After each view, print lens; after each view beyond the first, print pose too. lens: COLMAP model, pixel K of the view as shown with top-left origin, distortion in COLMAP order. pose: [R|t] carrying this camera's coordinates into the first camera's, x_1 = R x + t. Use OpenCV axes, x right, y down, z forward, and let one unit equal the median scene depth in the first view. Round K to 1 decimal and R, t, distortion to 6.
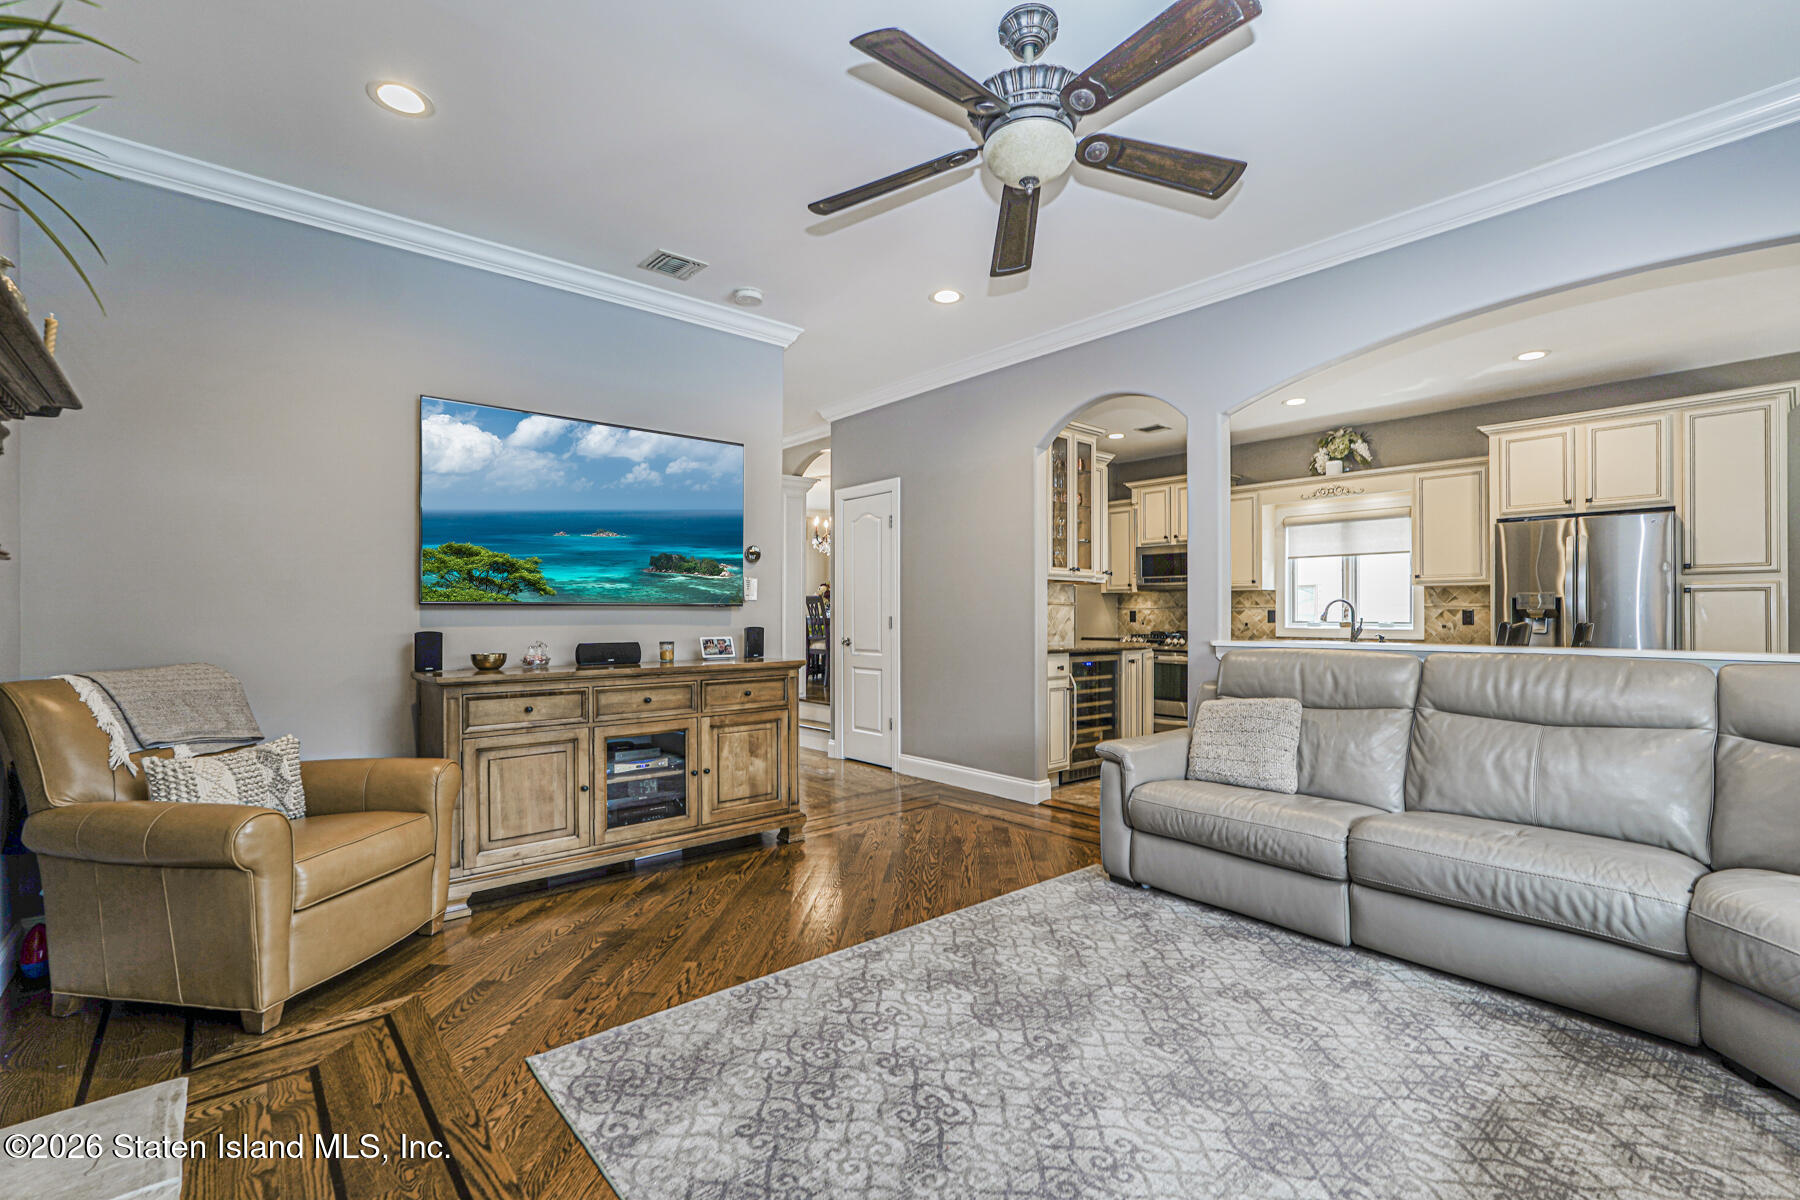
lens RADIAL K [[797.6, 0, 902.5], [0, 797.6, 611.5], [0, 0, 1]] dist [-0.009978, 0.006341]
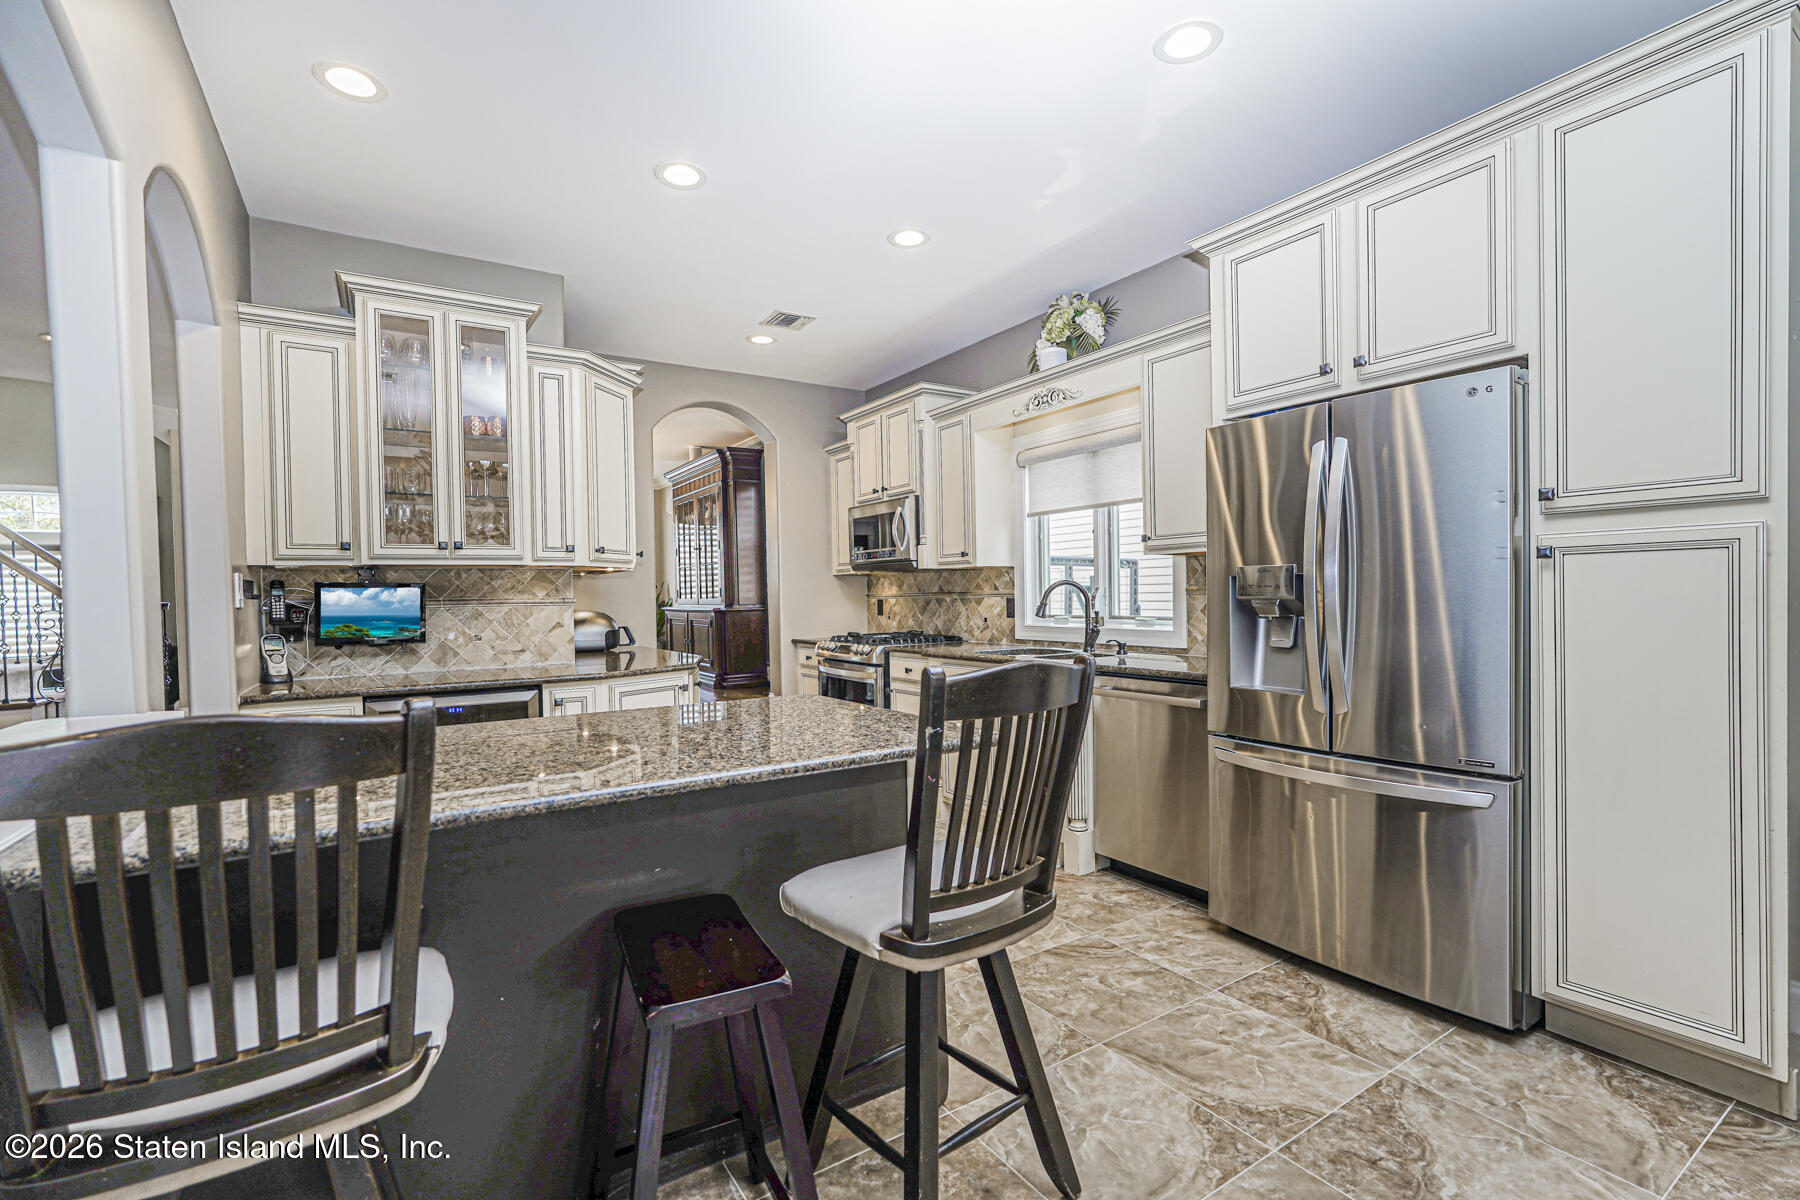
lens RADIAL K [[797.6, 0, 901.0], [0, 797.6, 600.9], [0, 0, 1]] dist [-0.009978, 0.006341]
pose [[0.991765, -0.021282, -0.126294, 0.503958], [0.023121, 0.999647, 0.013109, -0.010444], [0.125970, -0.015921, 0.991906, 0.390475]]
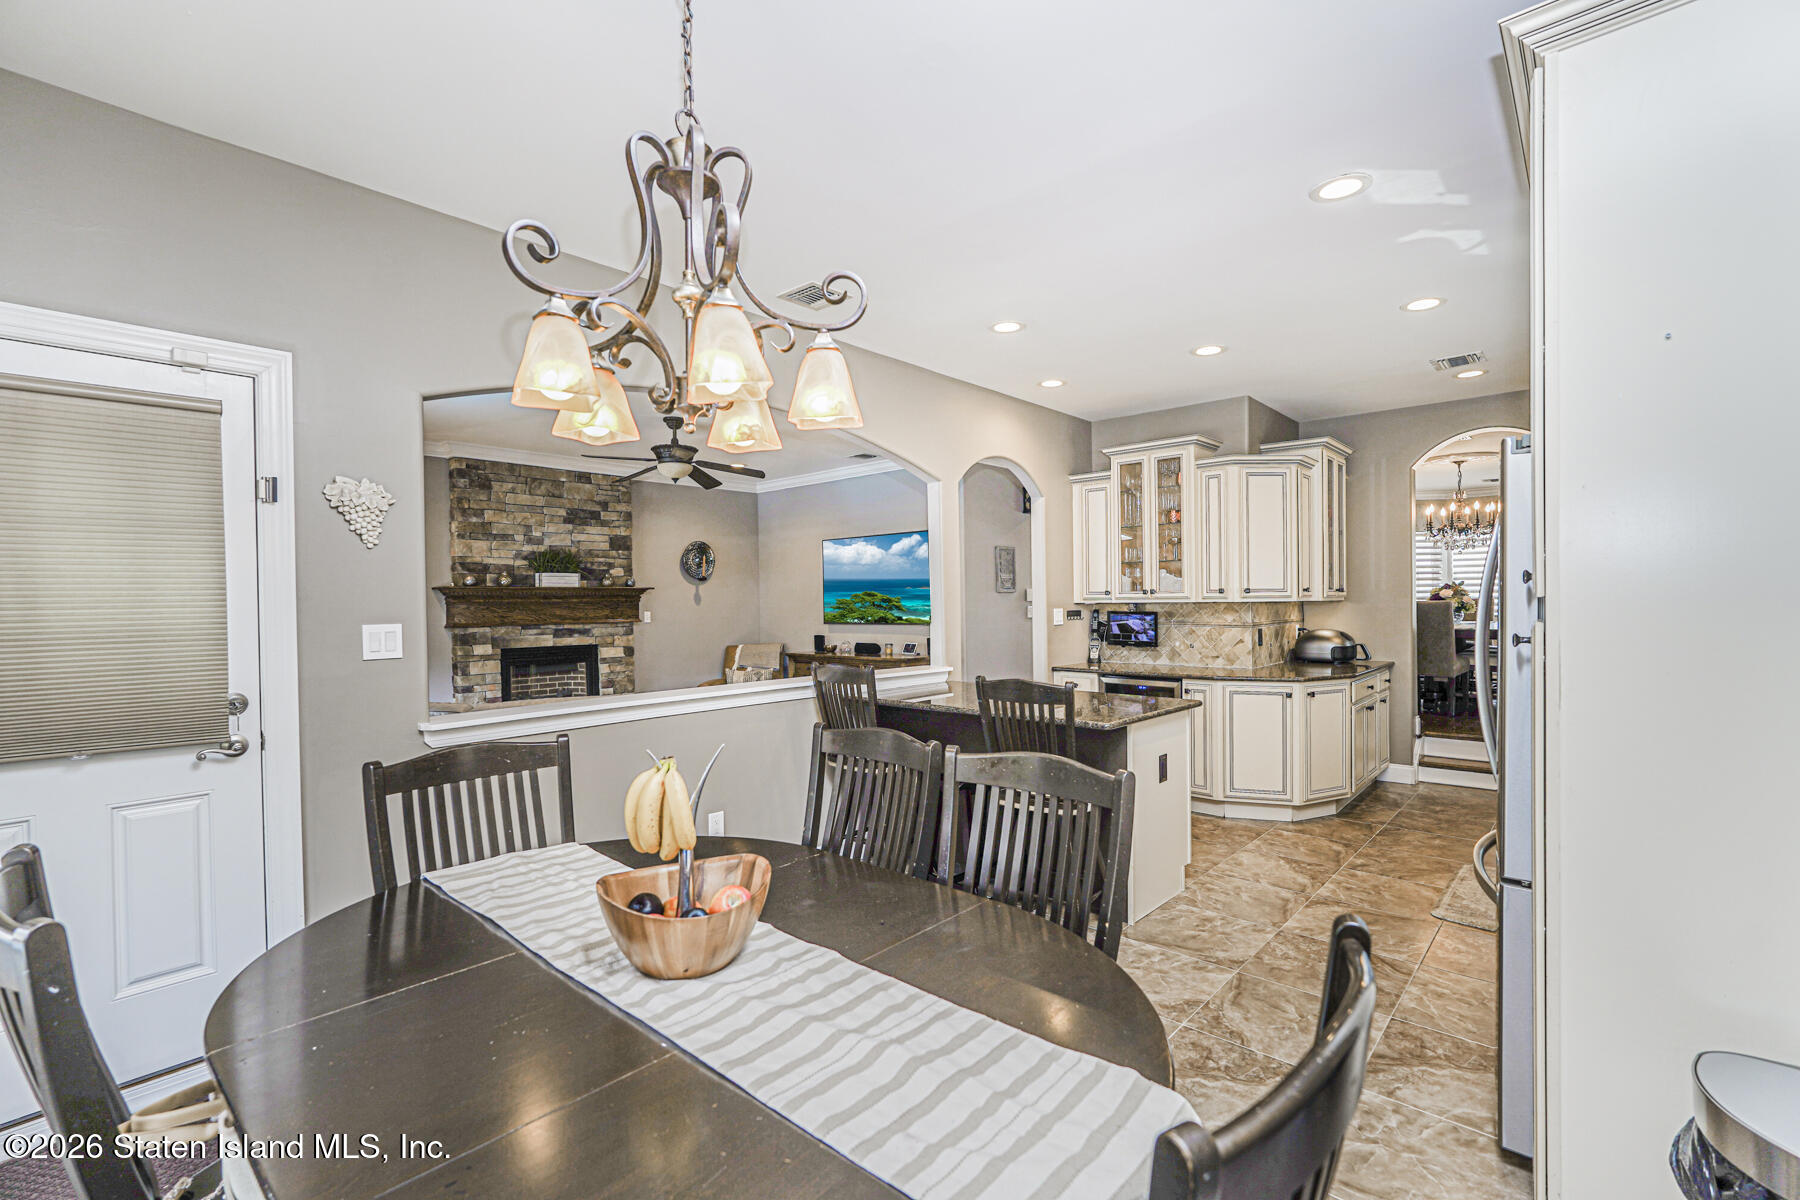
lens RADIAL K [[797.6, 0, 906.0], [0, 797.6, 604.9], [0, 0, 1]] dist [-0.009978, 0.006341]
pose [[0.136855, 0.001115, -0.990590, 0.842510], [0.013409, 0.999906, 0.002978, -0.029407], [0.990500, -0.013690, 0.136827, 0.451760]]
